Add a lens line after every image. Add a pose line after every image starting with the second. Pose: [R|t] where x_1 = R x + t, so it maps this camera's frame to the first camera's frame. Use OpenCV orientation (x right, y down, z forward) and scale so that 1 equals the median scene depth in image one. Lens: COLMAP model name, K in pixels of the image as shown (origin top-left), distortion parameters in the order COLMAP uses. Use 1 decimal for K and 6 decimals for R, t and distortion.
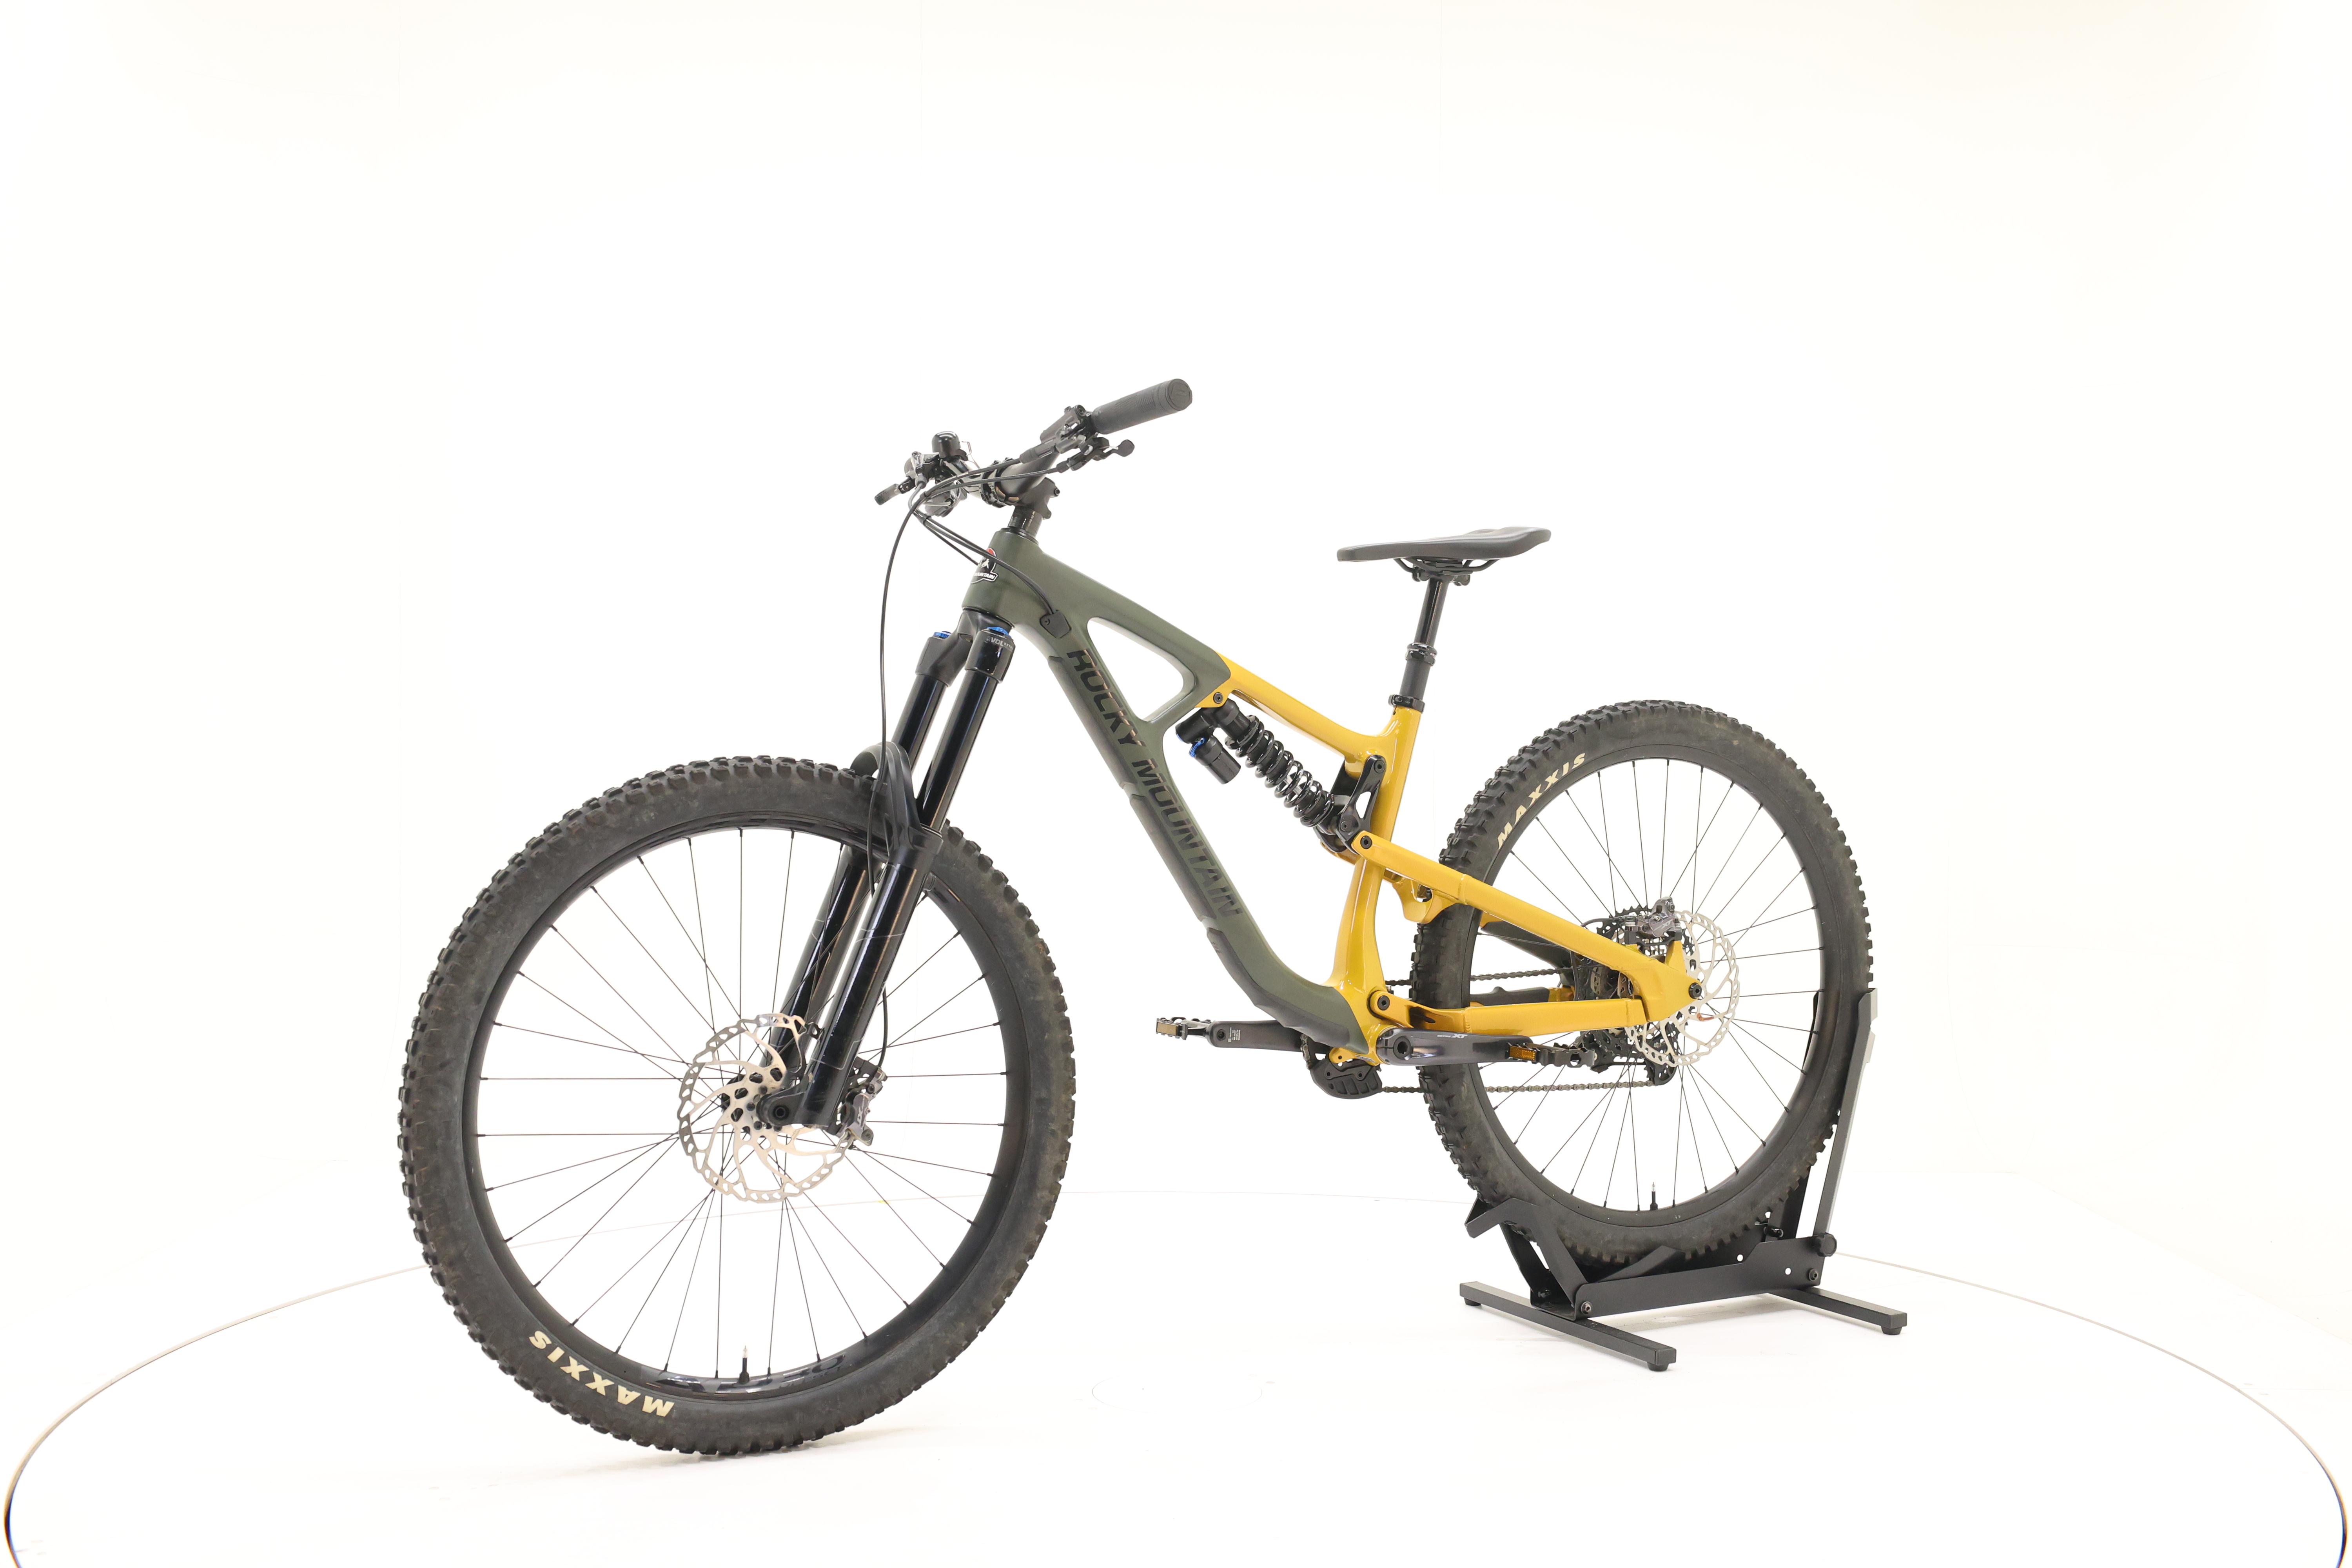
lens RADIAL K [[2529.0, 0, 1171.3], [0, 2529.0, 732.1], [0, 0, 1]] dist [-0.014652, 0.015909]
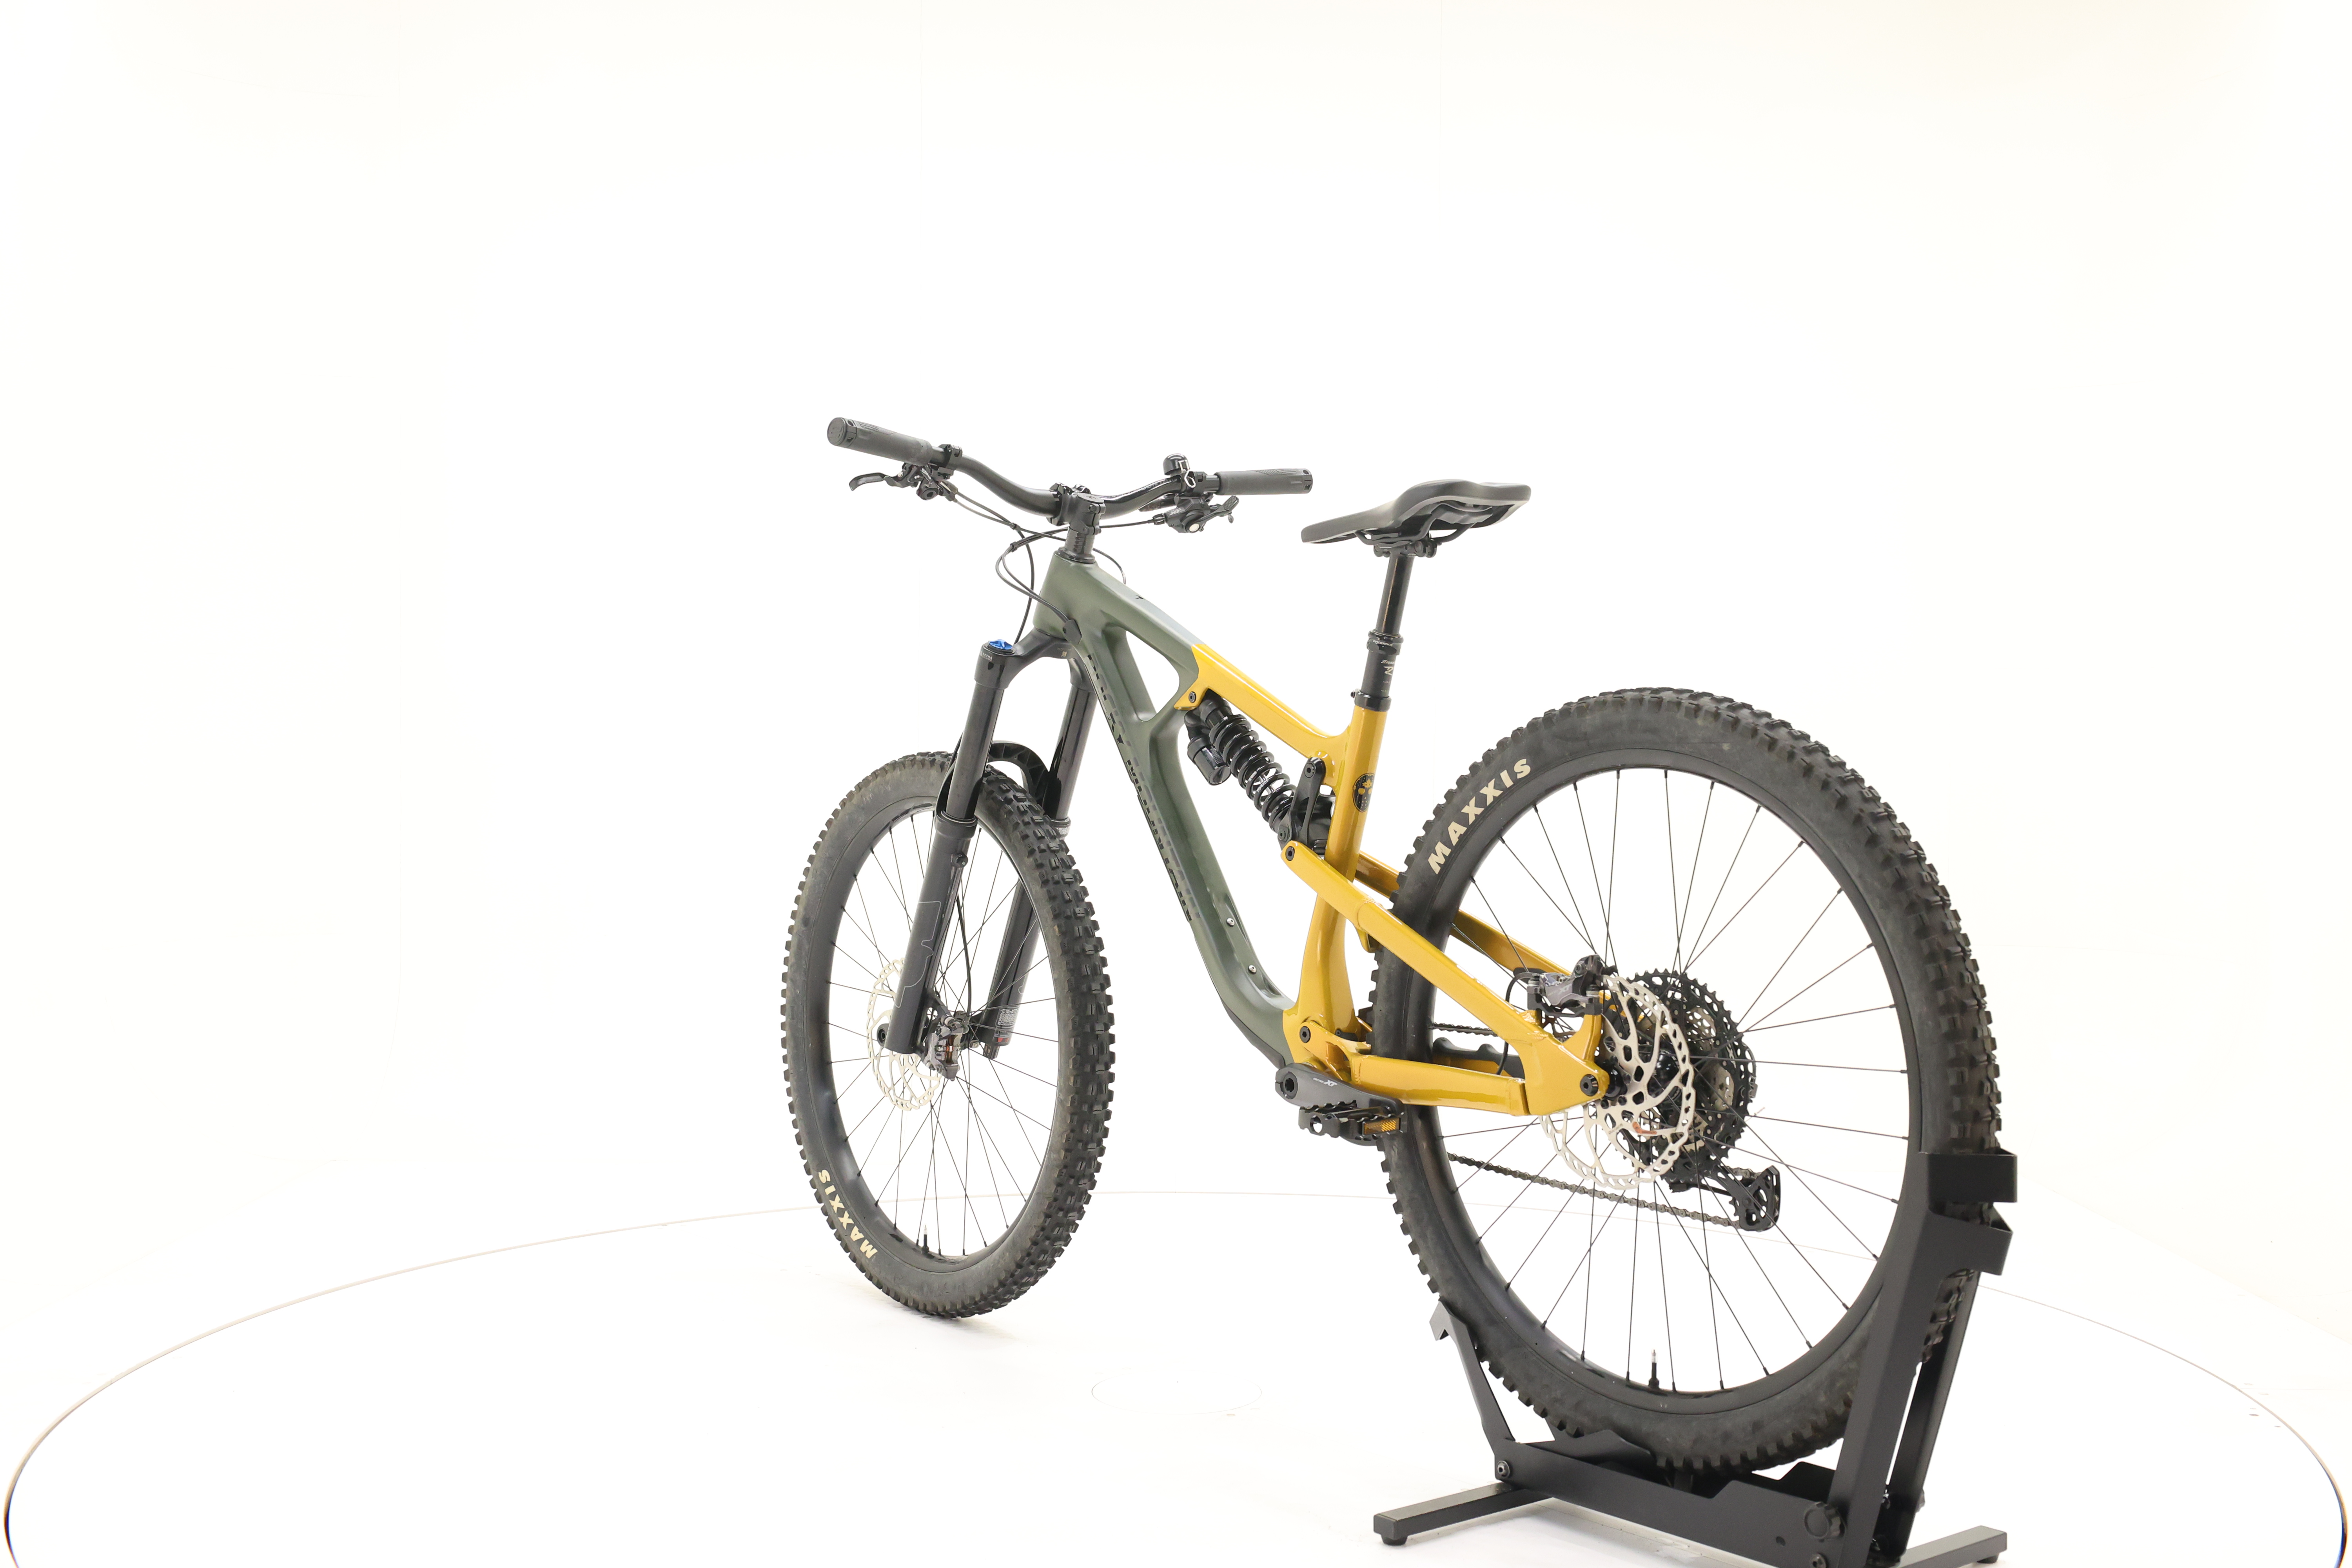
lens RADIAL K [[2529.0, 0, 1171.3], [0, 2529.0, 732.1], [0, 0, 1]] dist [-0.014652, 0.015909]
pose [[0.178507, -0.003093, -0.983934, 0.975935], [-0.002977, 0.999989, -0.003684, 0.003539], [0.983934, 0.003587, 0.178496, 0.809216]]
